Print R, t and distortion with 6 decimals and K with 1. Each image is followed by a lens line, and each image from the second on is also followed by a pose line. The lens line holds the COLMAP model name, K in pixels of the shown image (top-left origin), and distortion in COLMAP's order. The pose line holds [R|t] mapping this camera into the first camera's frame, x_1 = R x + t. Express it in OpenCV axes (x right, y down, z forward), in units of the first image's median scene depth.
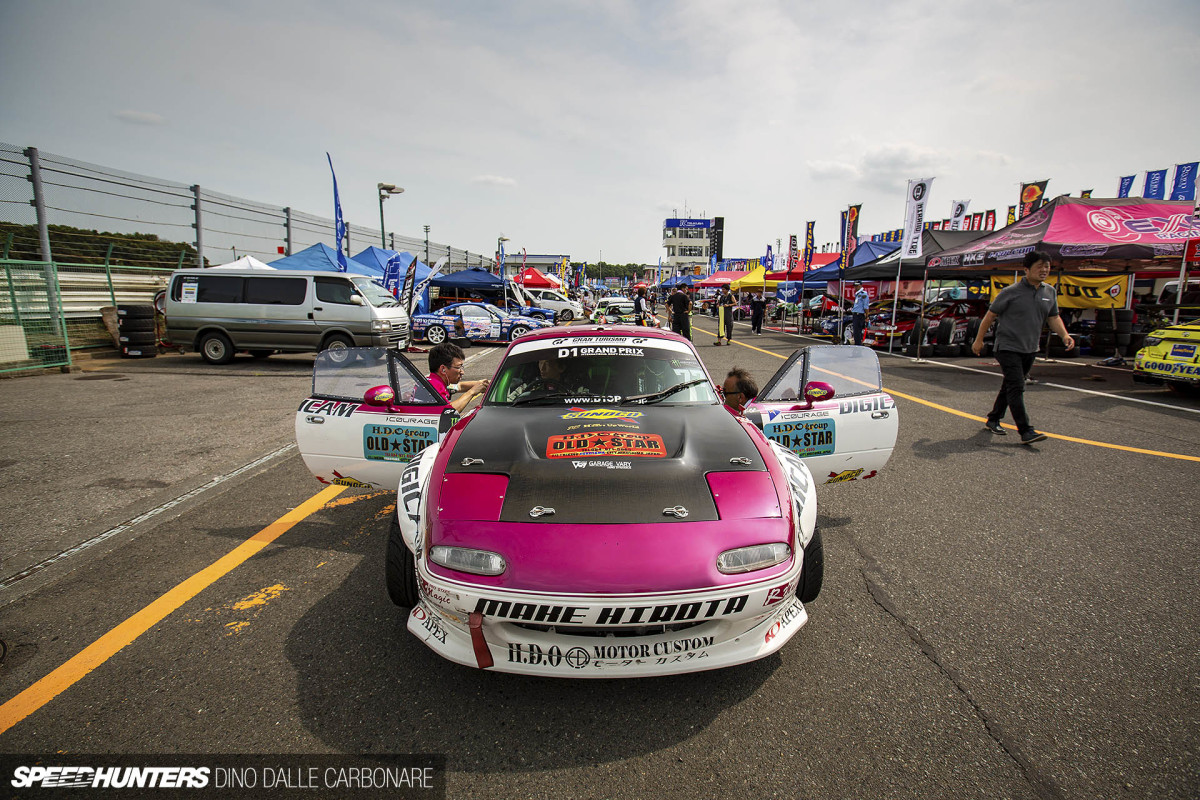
lens RADIAL K [[561.8, 0, 600.0], [0, 561.8, 400.0], [0, 0, 1]] dist [0.001576, 0.000770]
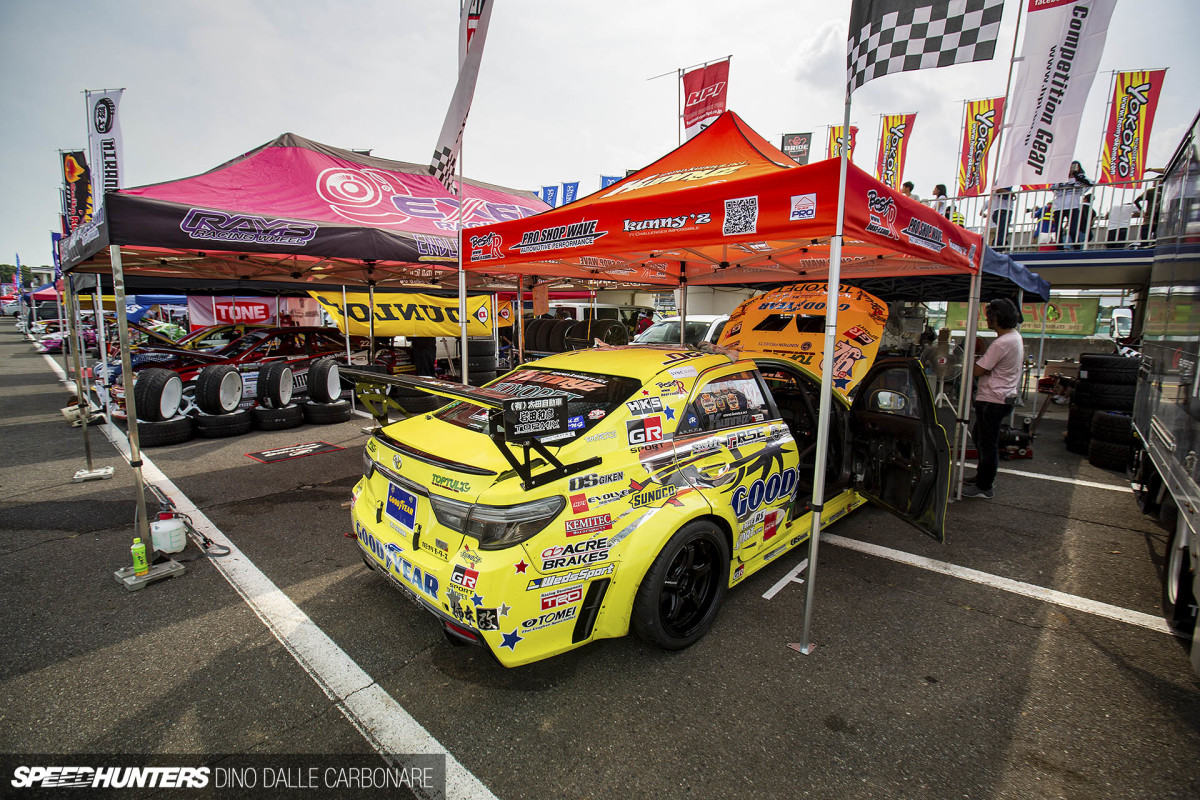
lens RADIAL K [[550.7, 0, 600.0], [0, 550.7, 400.0], [0, 0, 1]] dist [-0.021037, 0.001878]
pose [[0.685629, -0.109233, 0.719709, 0.675102], [0.123743, 0.991777, 0.032642, -0.115011], [-0.717356, 0.066679, 0.693508, 0.508550]]
